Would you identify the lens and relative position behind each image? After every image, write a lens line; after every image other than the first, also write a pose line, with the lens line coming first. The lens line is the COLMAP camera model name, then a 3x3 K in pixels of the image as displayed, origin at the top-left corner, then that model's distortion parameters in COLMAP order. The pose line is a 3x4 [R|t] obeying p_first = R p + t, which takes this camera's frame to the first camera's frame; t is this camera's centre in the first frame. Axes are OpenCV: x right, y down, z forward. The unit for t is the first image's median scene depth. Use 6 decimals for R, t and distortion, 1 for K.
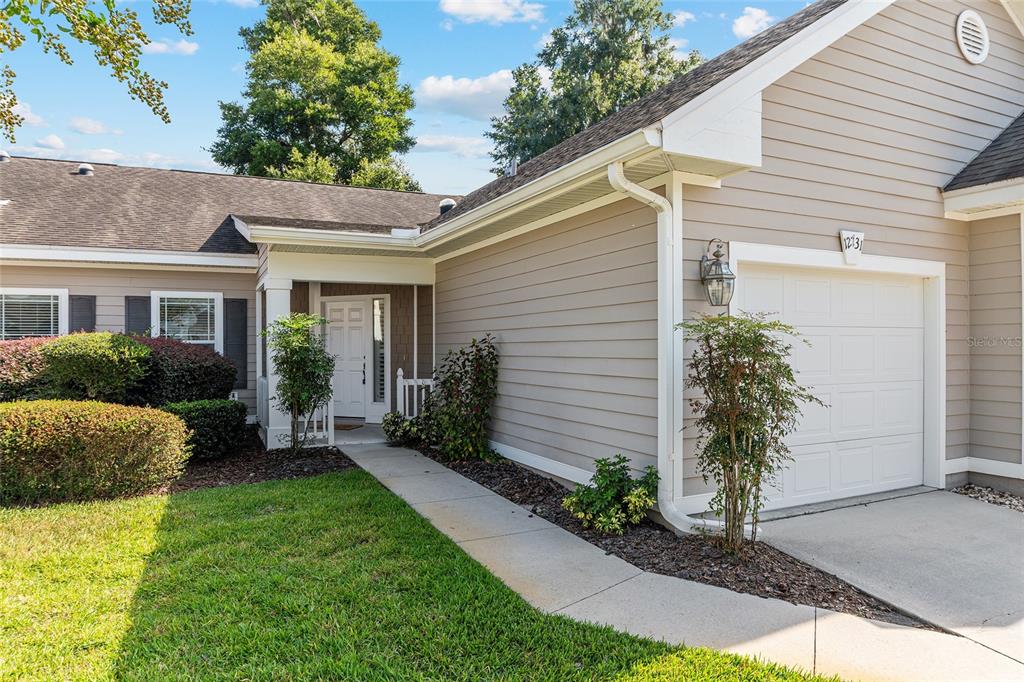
lens RADIAL K [[653.4, 0, 509.8], [0, 653.4, 344.3], [0, 0, 1]] dist [-0.037329, -0.006231]
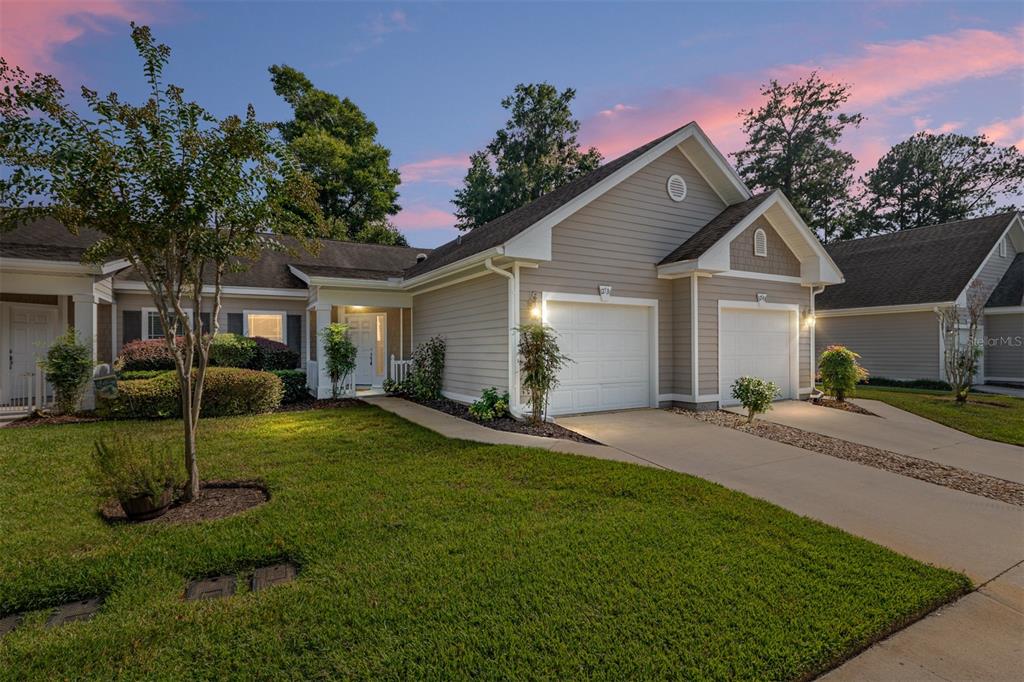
lens RADIAL K [[495.7, 0, 517.4], [0, 495.7, 347.0], [0, 0, 1]] dist [-0.002005, 0.000190]
pose [[0.996528, -0.001742, 0.083243, 0.058462], [0.001969, 0.999995, -0.002635, 0.019924], [-0.083238, 0.002790, 0.996526, -0.375130]]
